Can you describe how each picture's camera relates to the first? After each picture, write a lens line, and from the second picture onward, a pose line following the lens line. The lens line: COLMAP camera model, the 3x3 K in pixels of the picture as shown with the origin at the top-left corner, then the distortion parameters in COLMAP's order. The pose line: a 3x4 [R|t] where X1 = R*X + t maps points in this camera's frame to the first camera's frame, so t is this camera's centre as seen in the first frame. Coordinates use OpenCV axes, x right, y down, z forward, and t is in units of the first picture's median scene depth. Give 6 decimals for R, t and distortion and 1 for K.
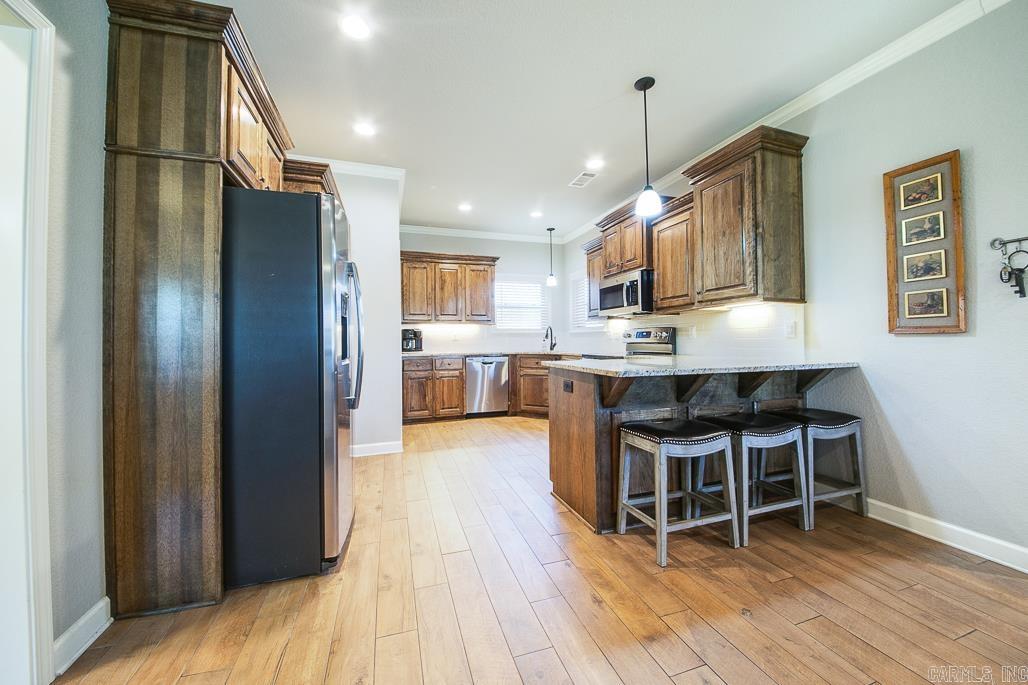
lens RADIAL K [[359.0, 0, 511.7], [0, 359.0, 339.4], [0, 0, 1]] dist [0.002050, -0.008648]
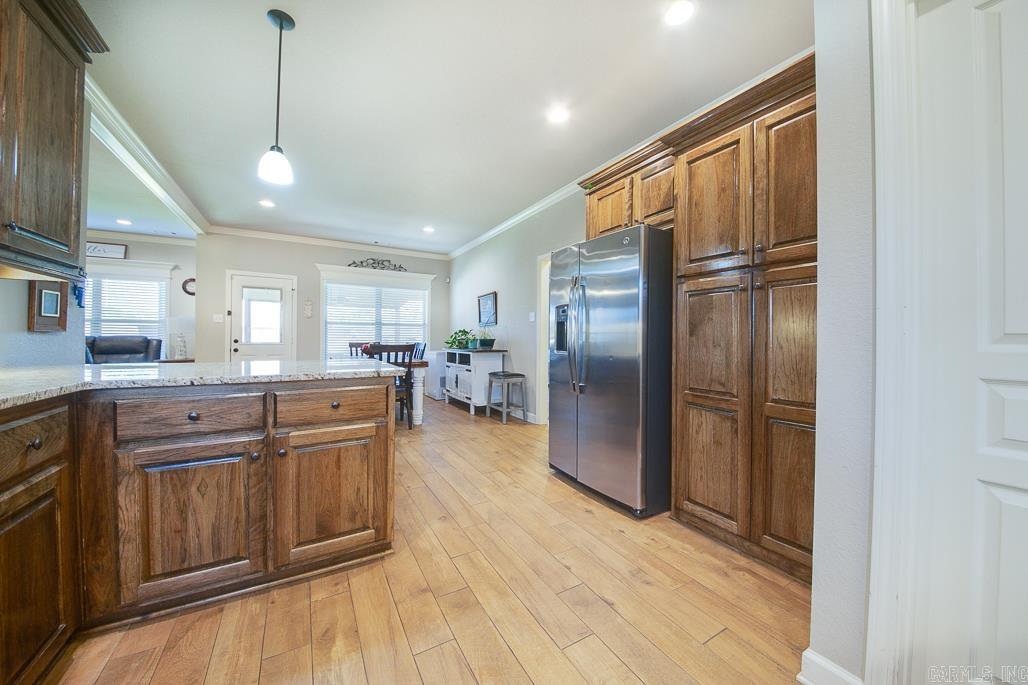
lens RADIAL K [[359.0, 0, 511.7], [0, 359.0, 339.4], [0, 0, 1]] dist [0.002050, -0.008648]
pose [[-0.980103, 0.001006, -0.198486, 0.011342], [0.001073, 0.999999, -0.000230, 0.003142], [0.198486, -0.000439, -0.980104, 0.887446]]
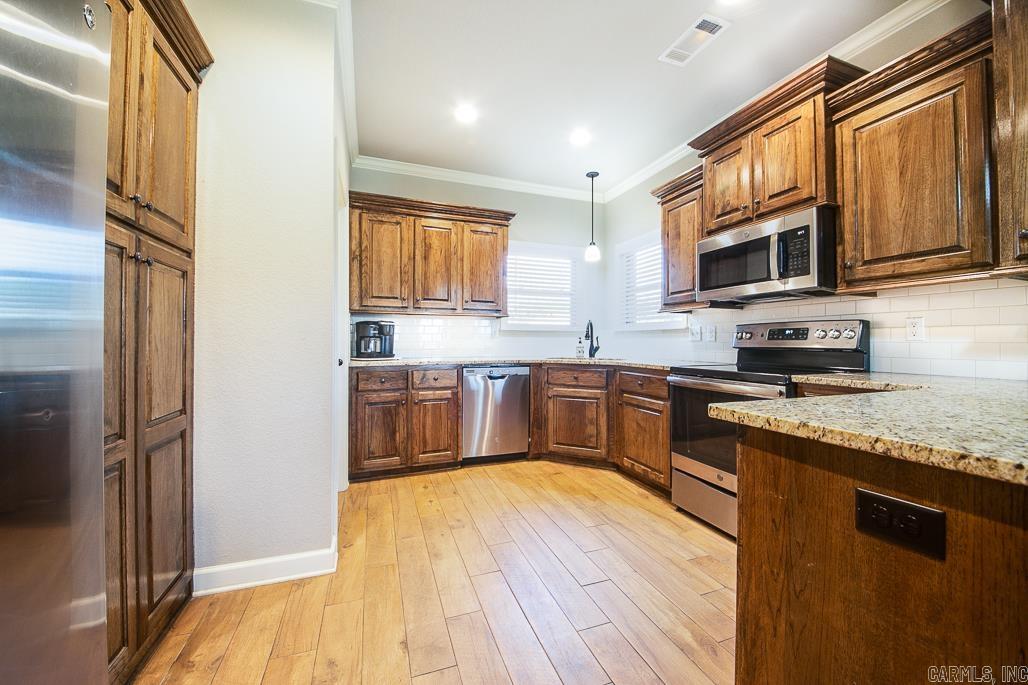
lens RADIAL K [[381.9, 0, 518.5], [0, 381.9, 338.8], [0, 0, 1]] dist [-0.000033, -0.000015]
pose [[0.999218, 0.012175, 0.037618, -0.056903], [-0.011970, 0.999912, -0.005690, 0.002160], [-0.037684, 0.005235, 0.999276, 0.338420]]
